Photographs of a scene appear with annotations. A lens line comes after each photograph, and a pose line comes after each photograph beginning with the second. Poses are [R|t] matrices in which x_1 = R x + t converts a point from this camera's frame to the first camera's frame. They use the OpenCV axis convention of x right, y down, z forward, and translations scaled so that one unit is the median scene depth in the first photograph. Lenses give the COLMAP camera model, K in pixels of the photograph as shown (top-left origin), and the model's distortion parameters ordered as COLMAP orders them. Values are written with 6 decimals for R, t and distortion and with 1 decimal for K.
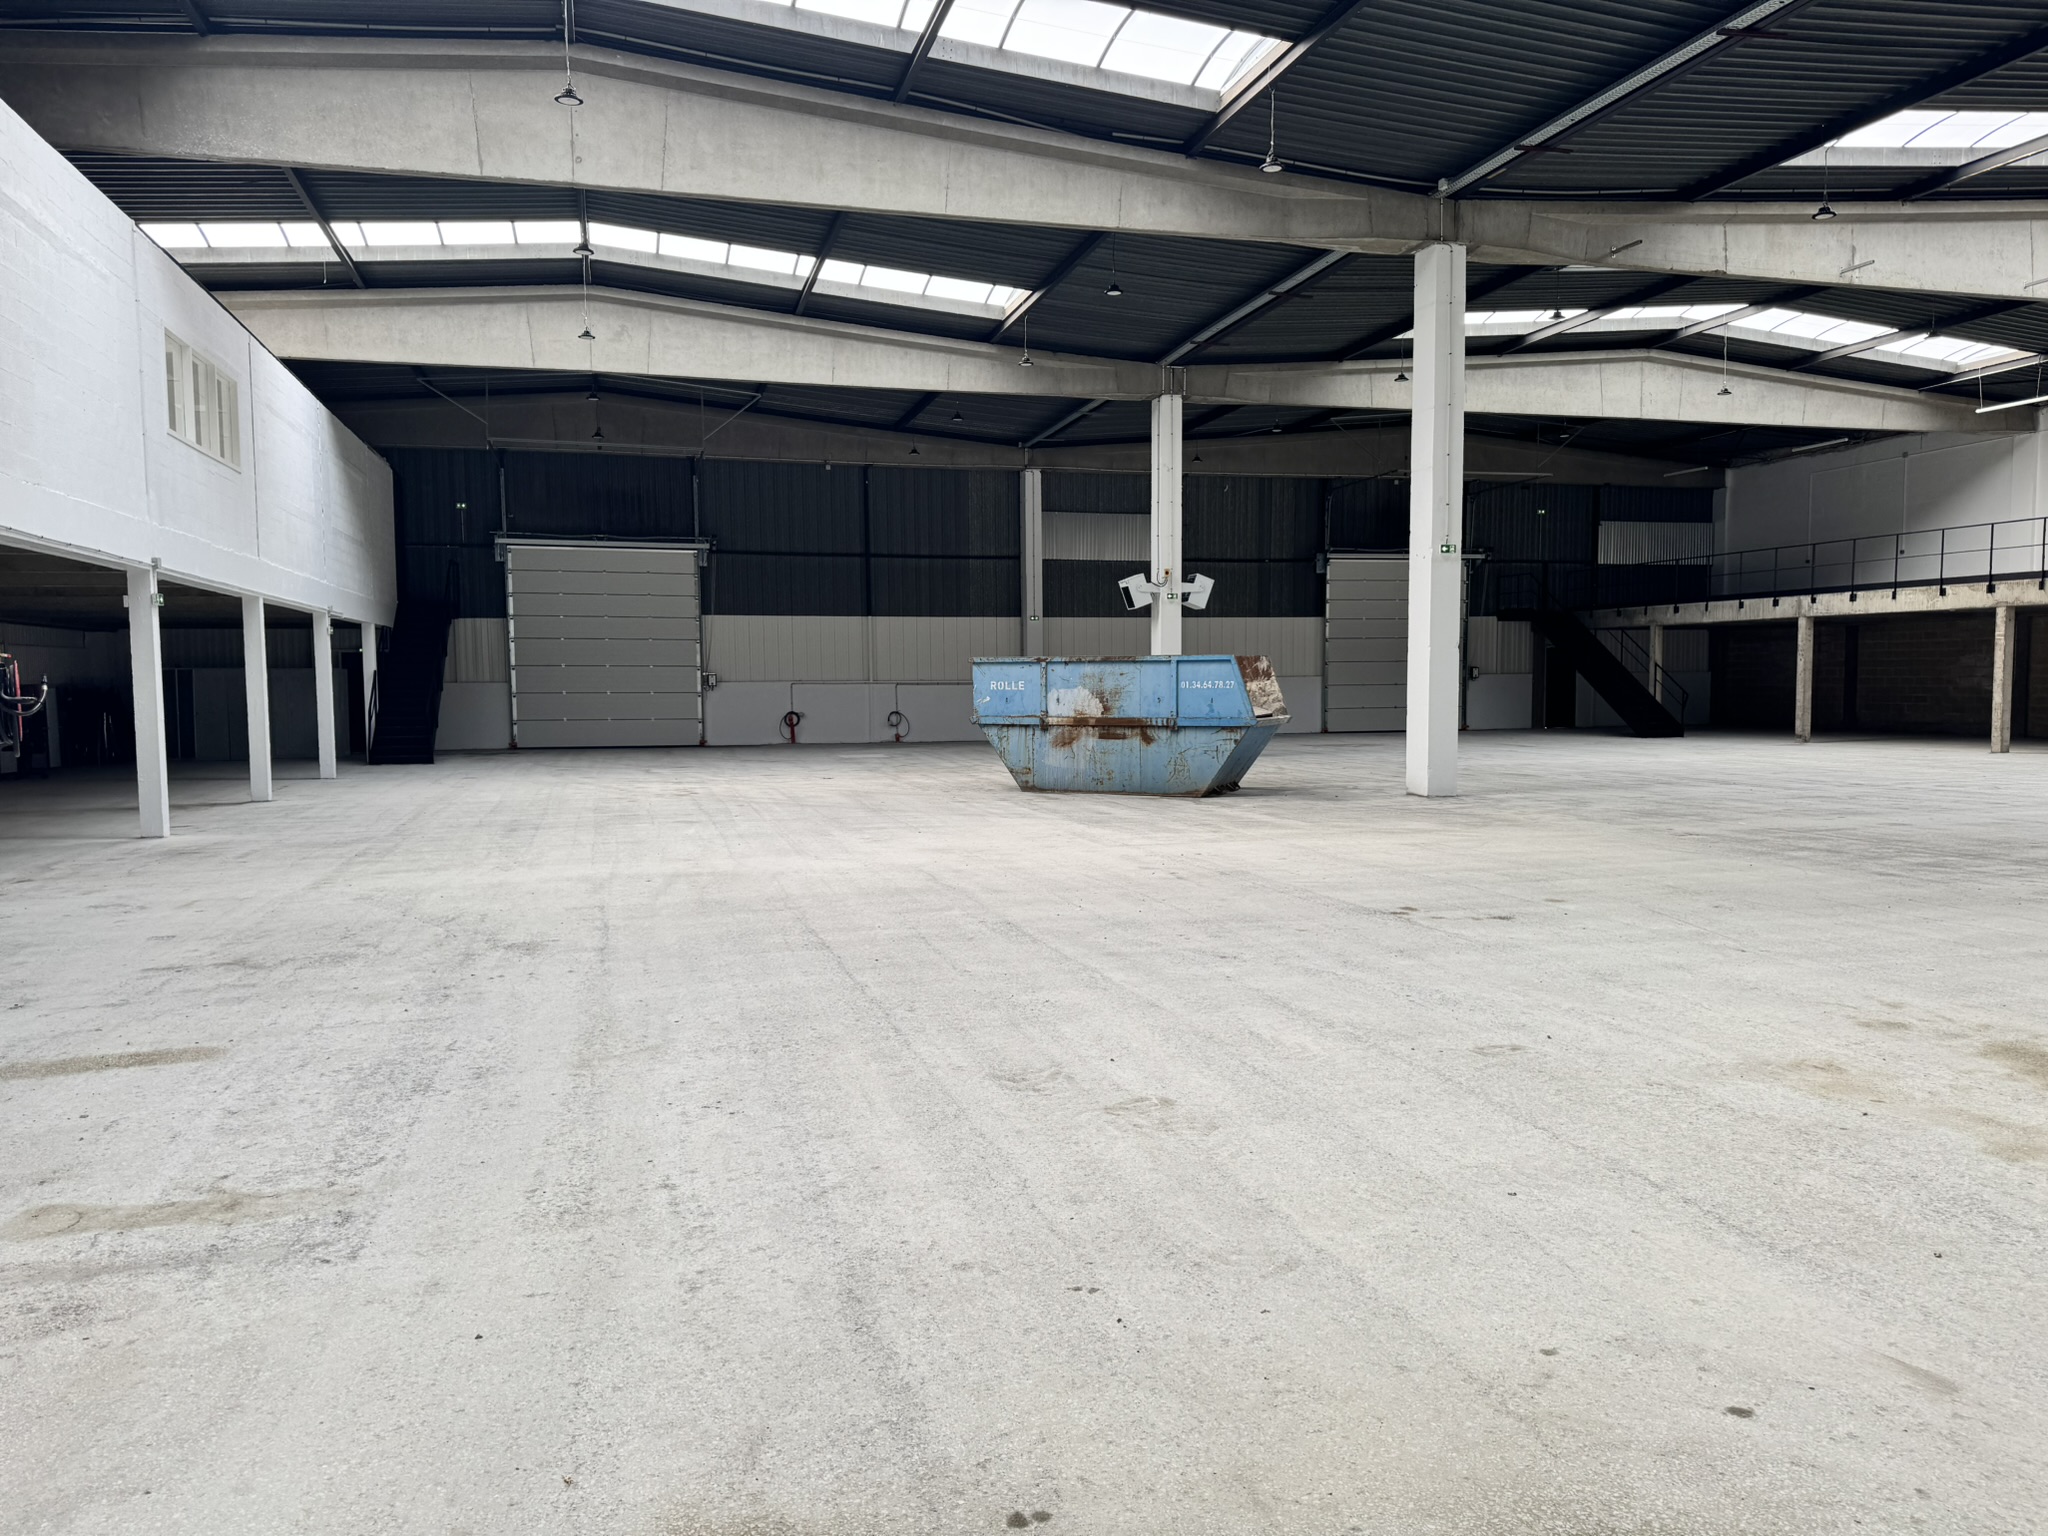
lens RADIAL K [[1436.5, 0, 1024.0], [0, 1436.5, 768.0], [0, 0, 1]] dist [0.091279, -0.092405]
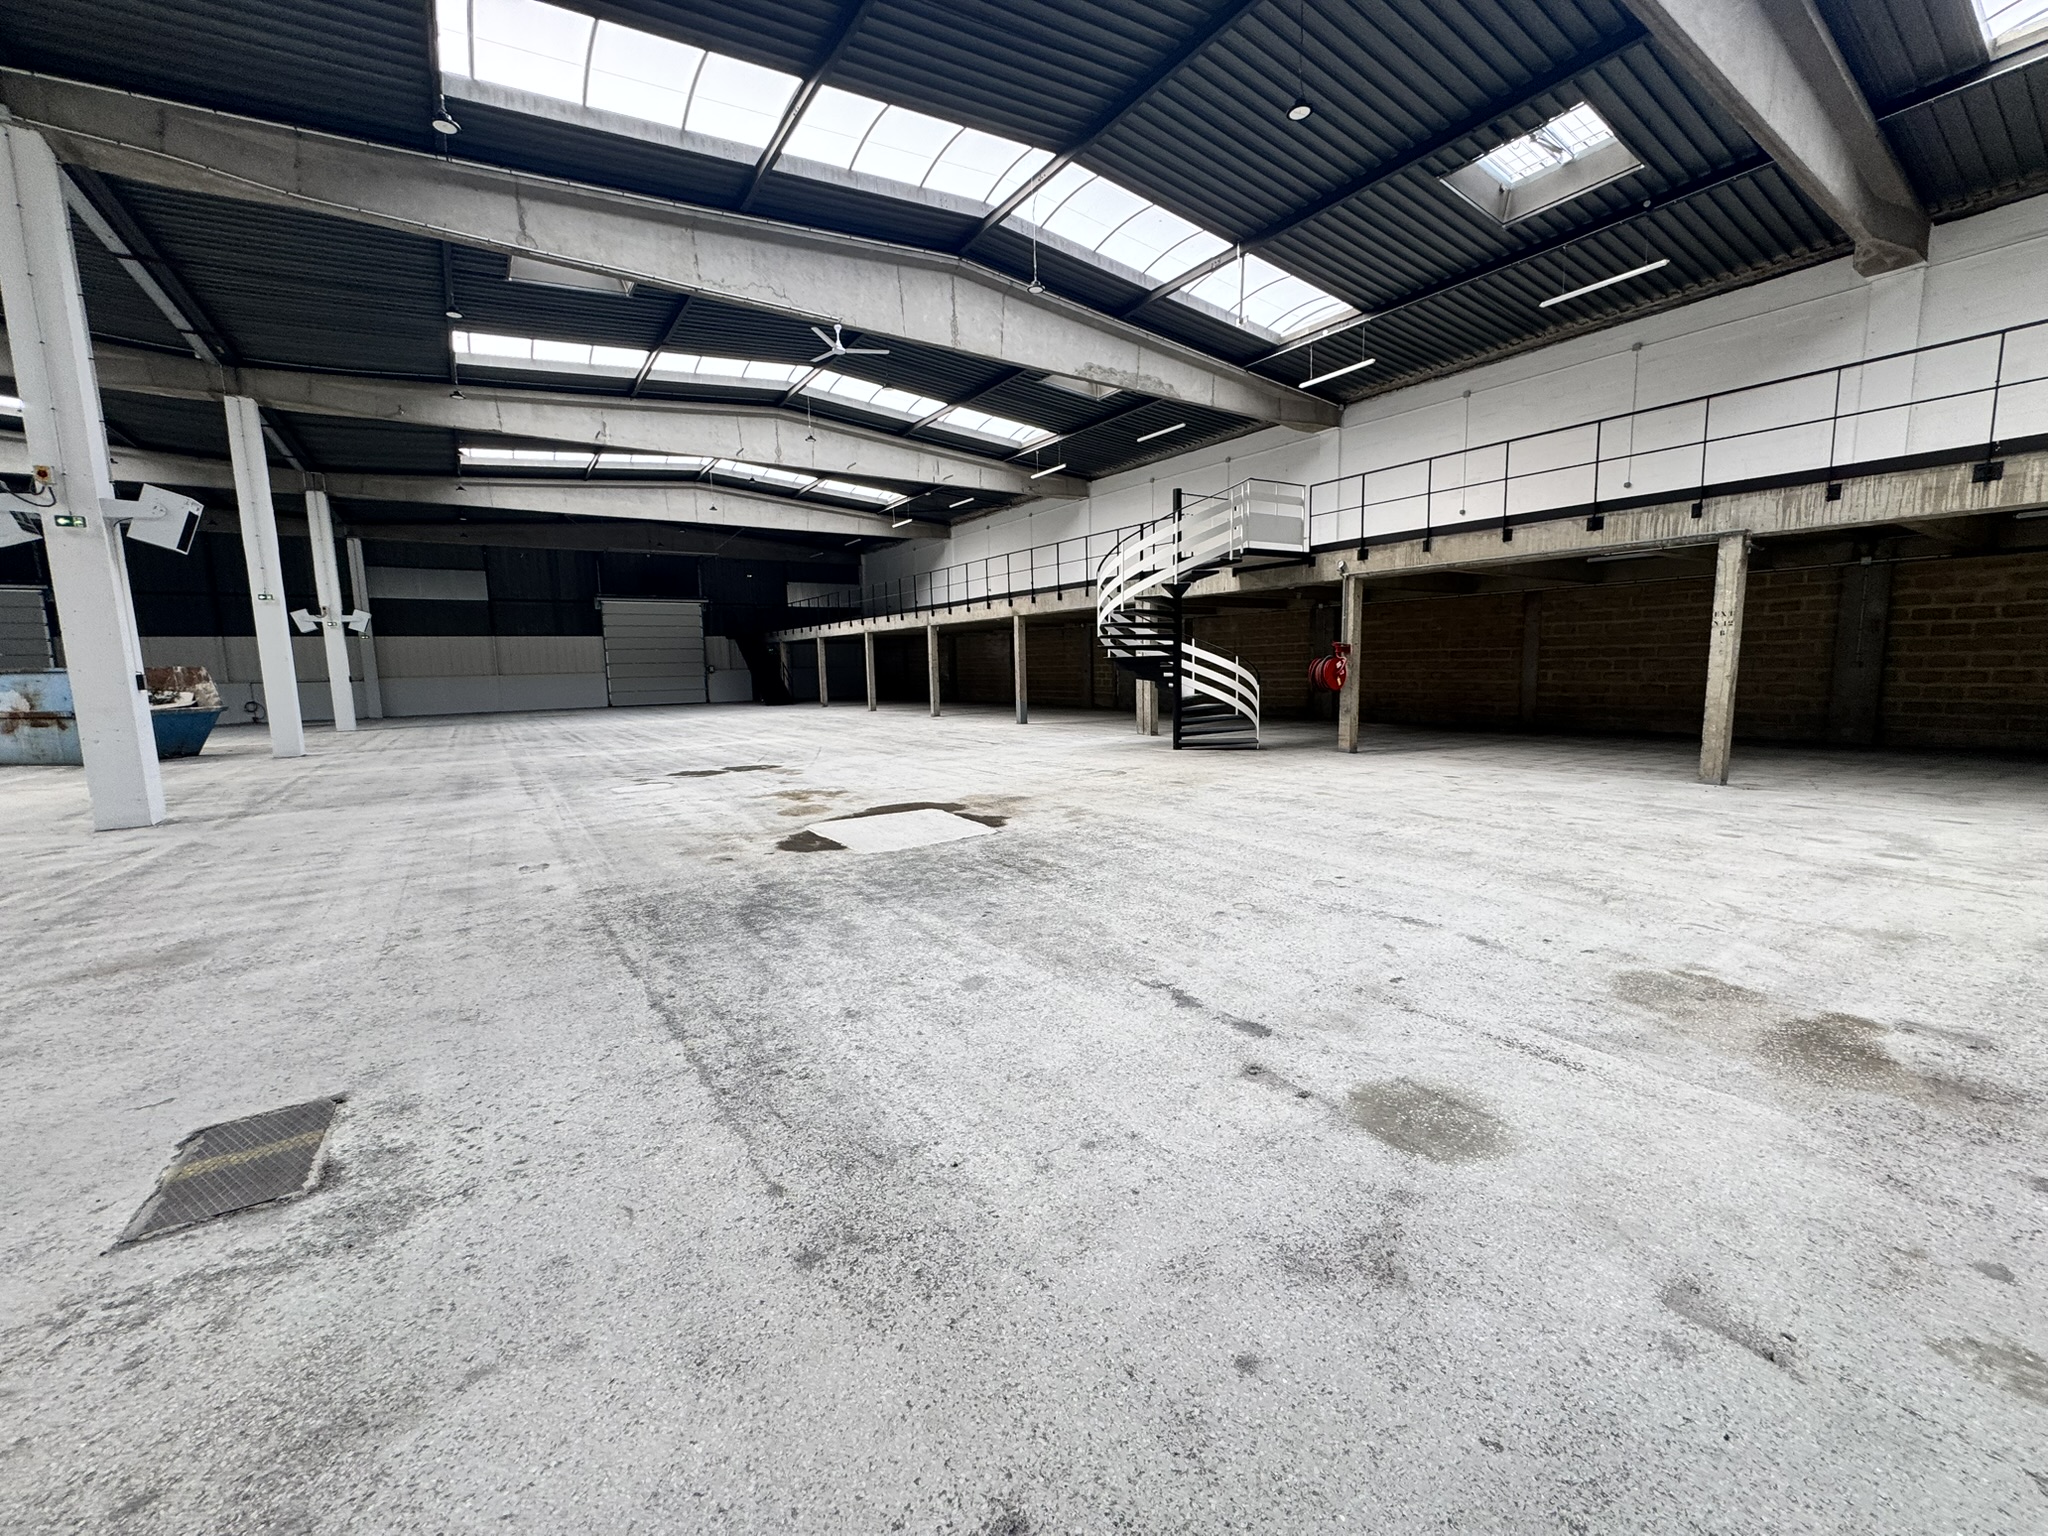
lens RADIAL K [[811.2, 0, 1021.0], [0, 811.2, 762.9], [0, 0, 1]] dist [0.001726, -0.000808]
pose [[0.951068, -0.050493, 0.304827, 0.699958], [0.033885, 0.997651, 0.059533, 0.000316], [-0.307117, -0.046291, 0.950545, -0.062526]]
